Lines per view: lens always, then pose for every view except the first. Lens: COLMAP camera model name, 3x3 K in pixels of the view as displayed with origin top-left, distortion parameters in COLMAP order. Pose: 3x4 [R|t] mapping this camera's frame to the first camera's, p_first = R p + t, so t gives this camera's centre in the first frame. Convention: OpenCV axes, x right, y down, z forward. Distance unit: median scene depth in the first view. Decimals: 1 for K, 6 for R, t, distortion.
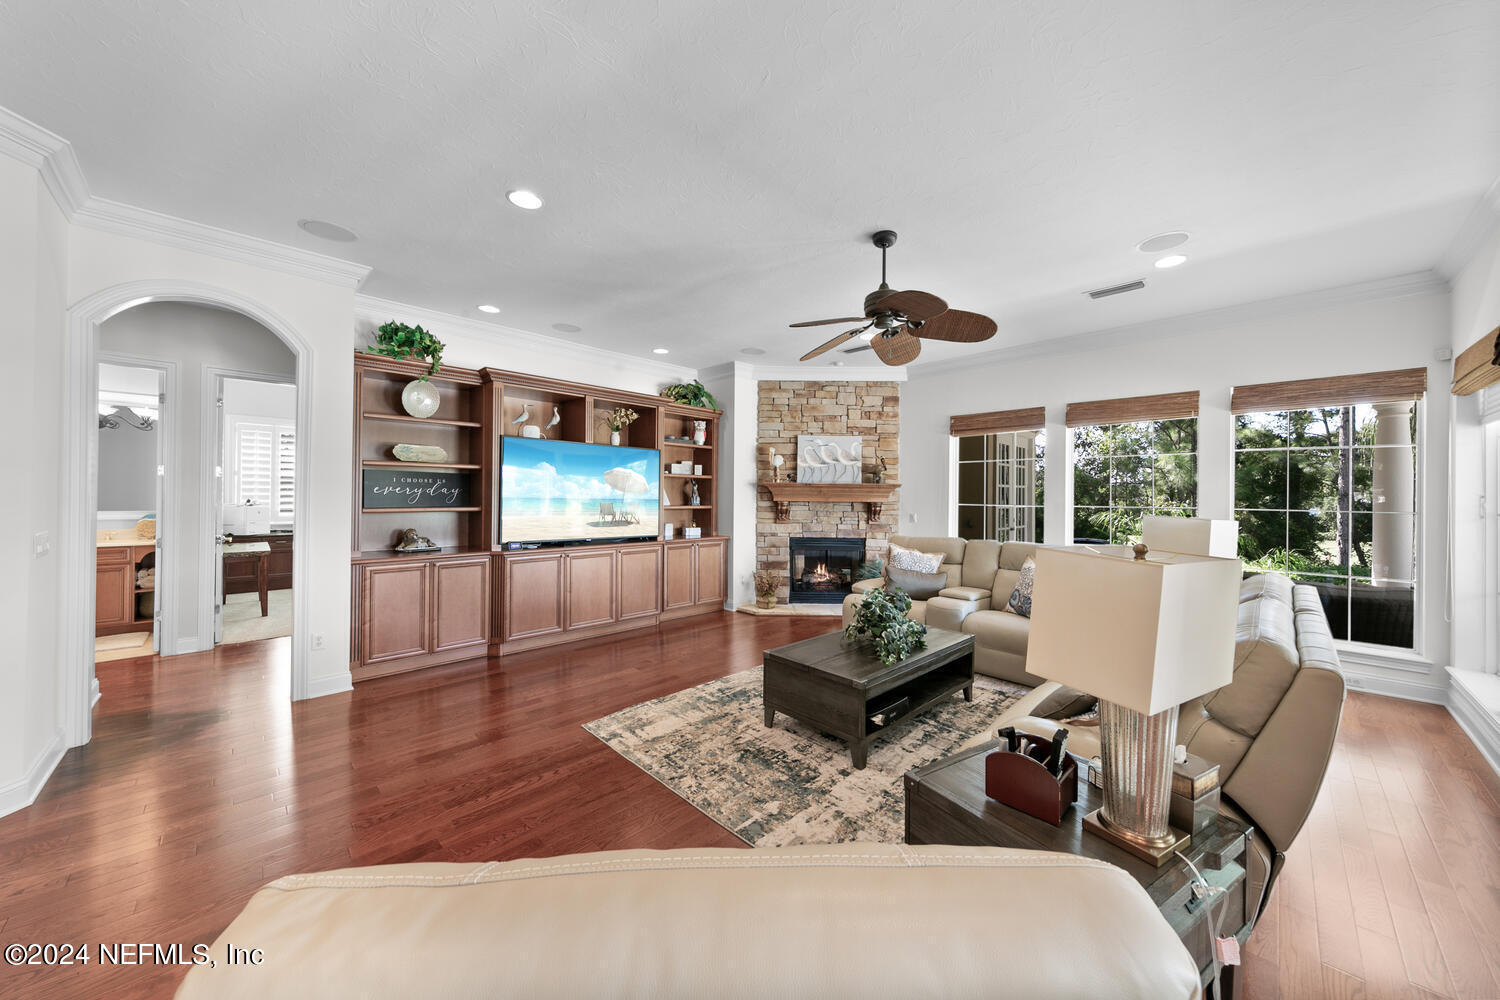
lens RADIAL K [[503.6, 0, 746.3], [0, 503.6, 496.4], [0, 0, 1]] dist [0.001399, 0.000042]
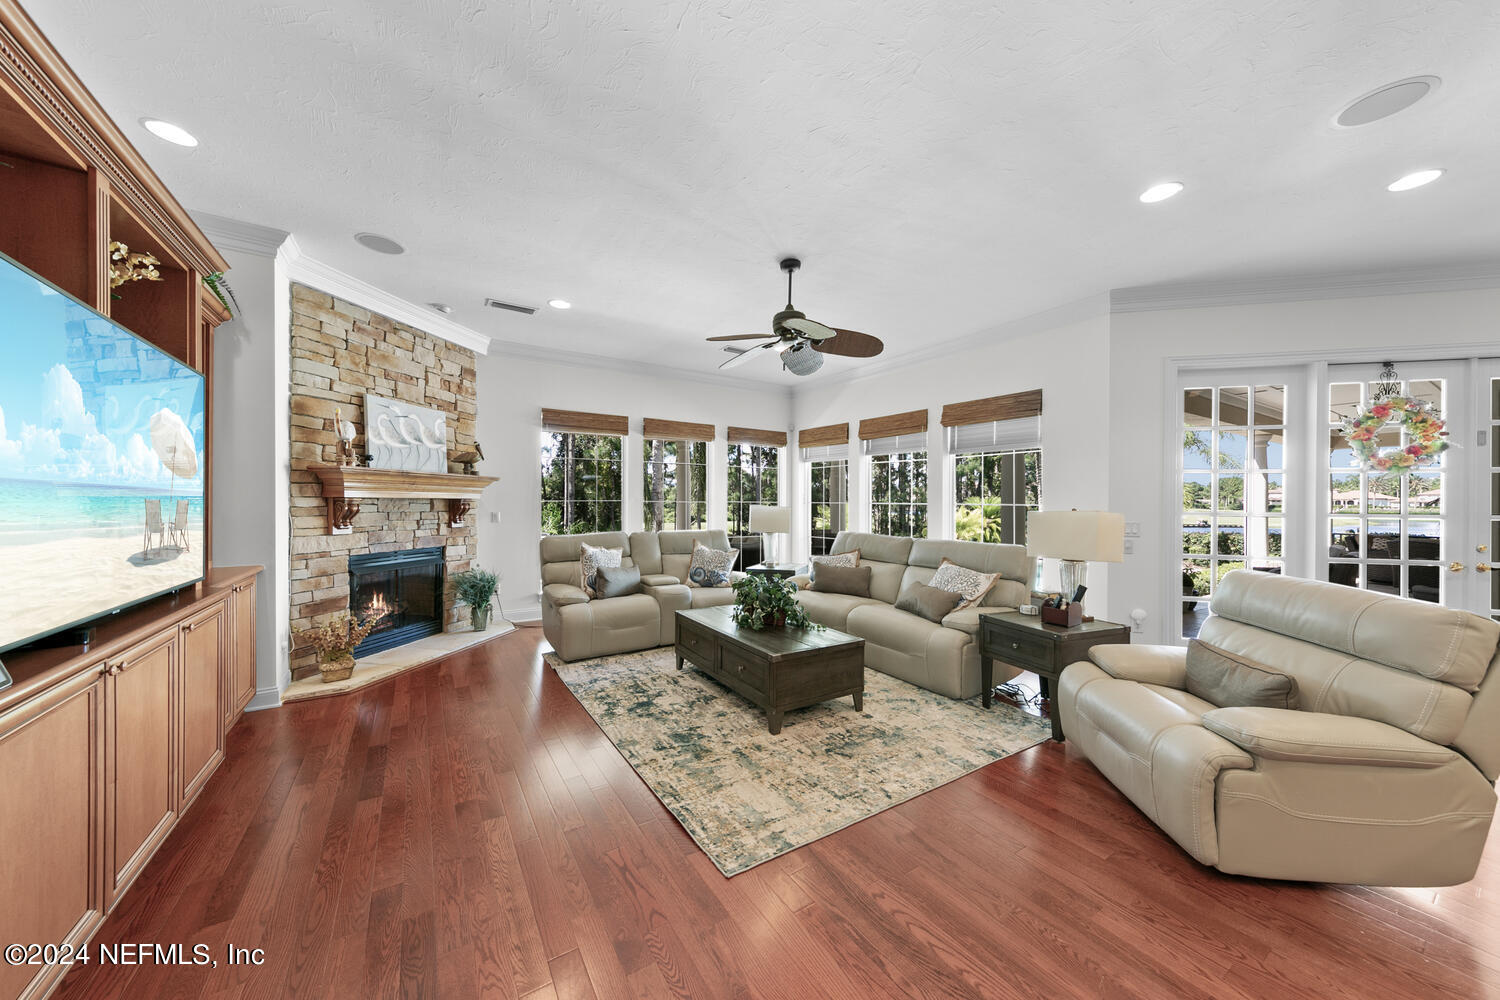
lens RADIAL K [[503.6, 0, 746.3], [0, 503.6, 496.4], [0, 0, 1]] dist [0.001399, 0.000042]
pose [[0.231657, 0.003667, 0.972791, -0.403703], [-0.001835, 0.999993, -0.003333, 0.009338], [-0.972796, -0.001014, 0.231662, 0.385224]]
